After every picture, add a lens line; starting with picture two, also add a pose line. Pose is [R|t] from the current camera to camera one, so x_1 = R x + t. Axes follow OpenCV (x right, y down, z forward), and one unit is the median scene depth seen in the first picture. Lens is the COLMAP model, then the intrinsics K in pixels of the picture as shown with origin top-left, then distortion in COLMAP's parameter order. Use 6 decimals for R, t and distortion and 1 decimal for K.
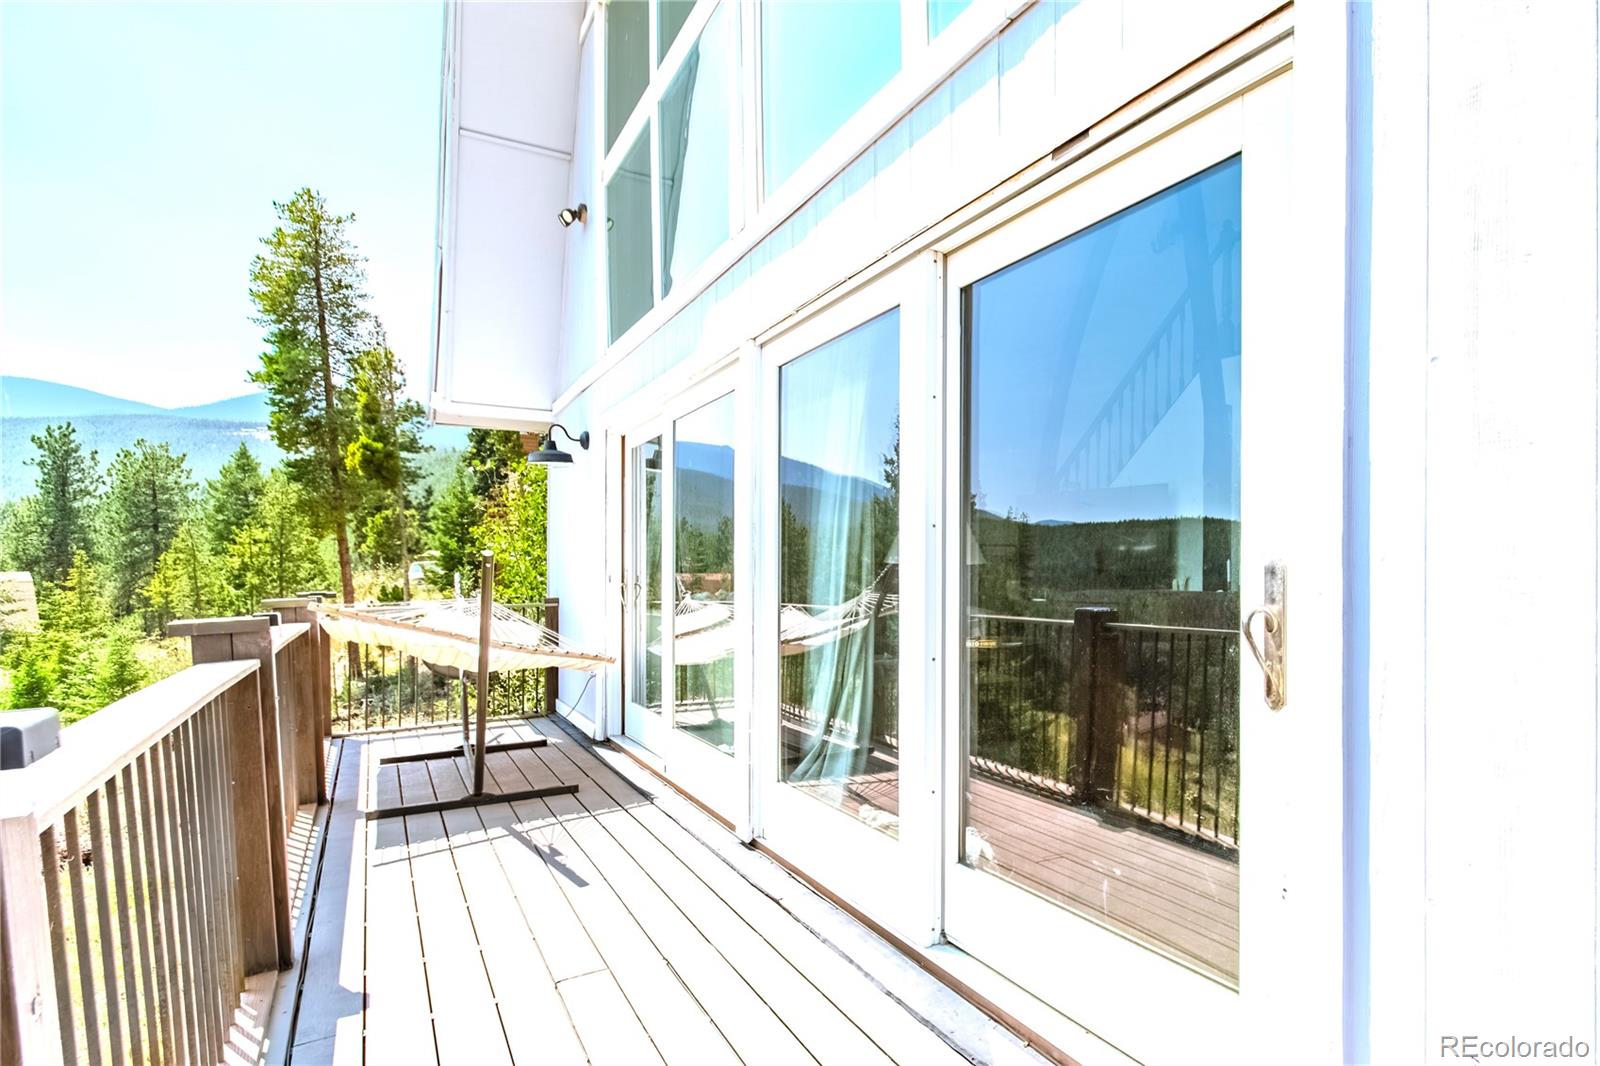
lens RADIAL K [[833.4, 0, 811.4], [0, 833.4, 568.9], [0, 0, 1]] dist [0.022213, -0.000934]
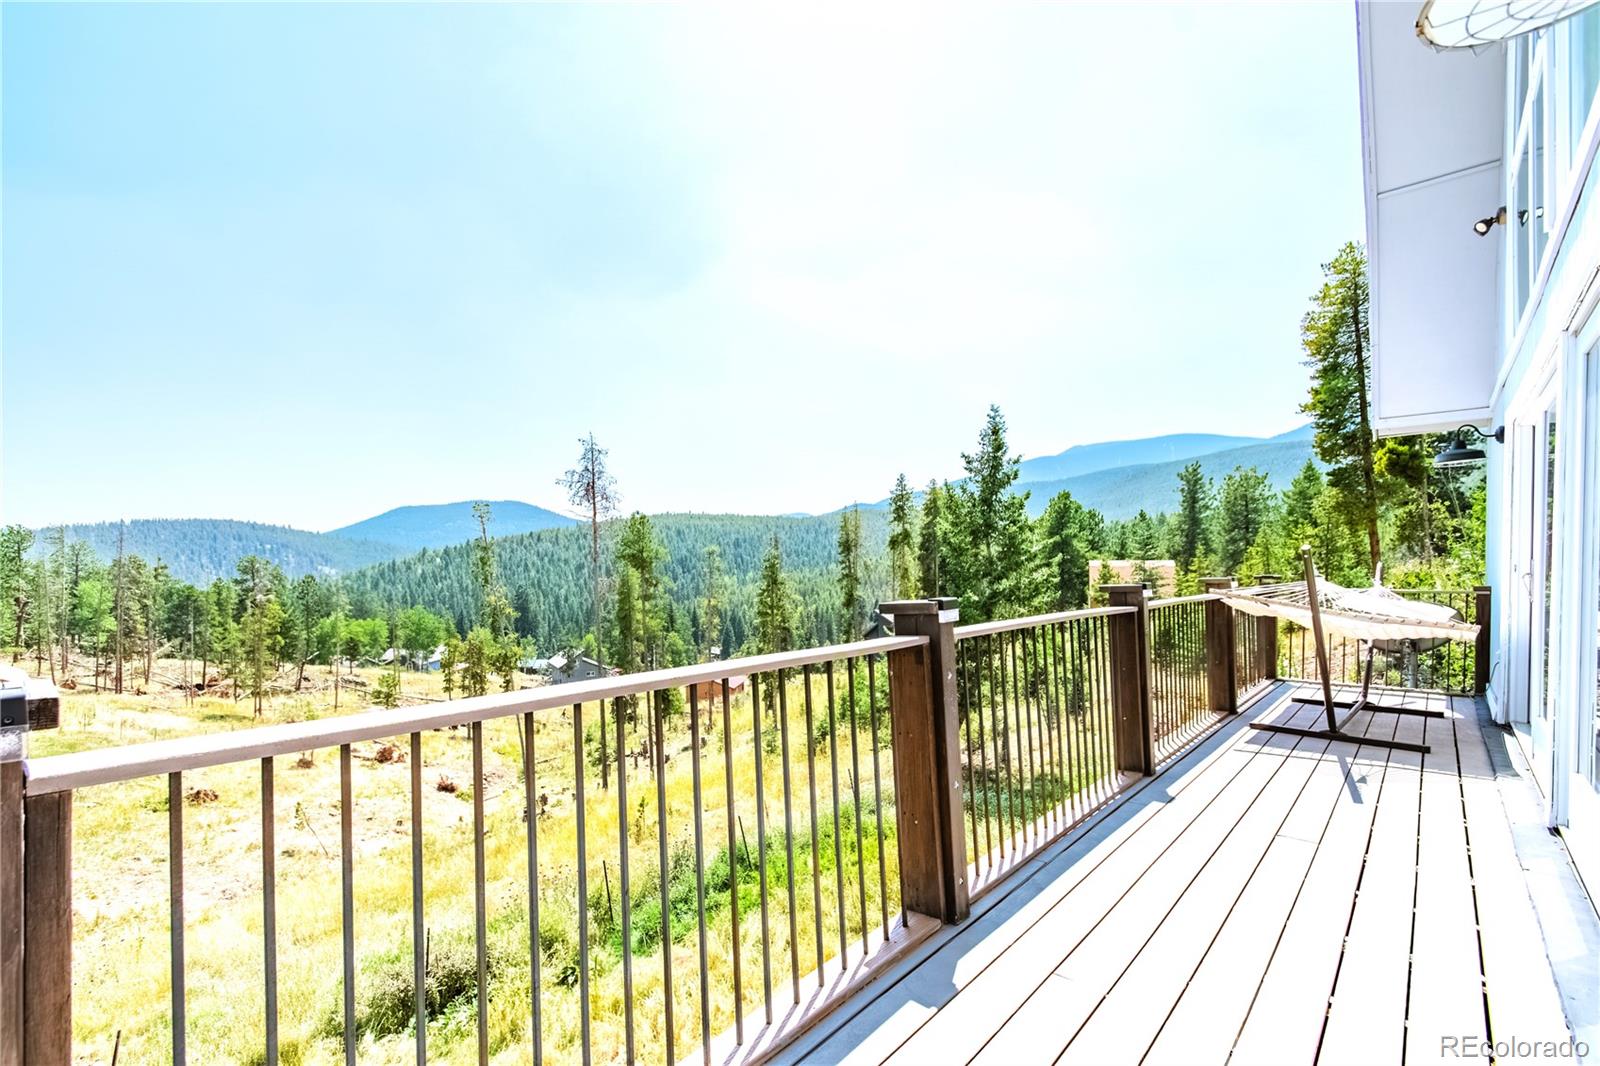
lens RADIAL K [[705.0, 0, 768.6], [0, 705.0, 563.4], [0, 0, 1]] dist [0.009853, -0.001915]
pose [[0.242320, 0.007589, -0.970167, 0.188011], [-0.001098, 0.999971, 0.007548, 0.000234], [0.970196, -0.000764, 0.242321, -0.049531]]
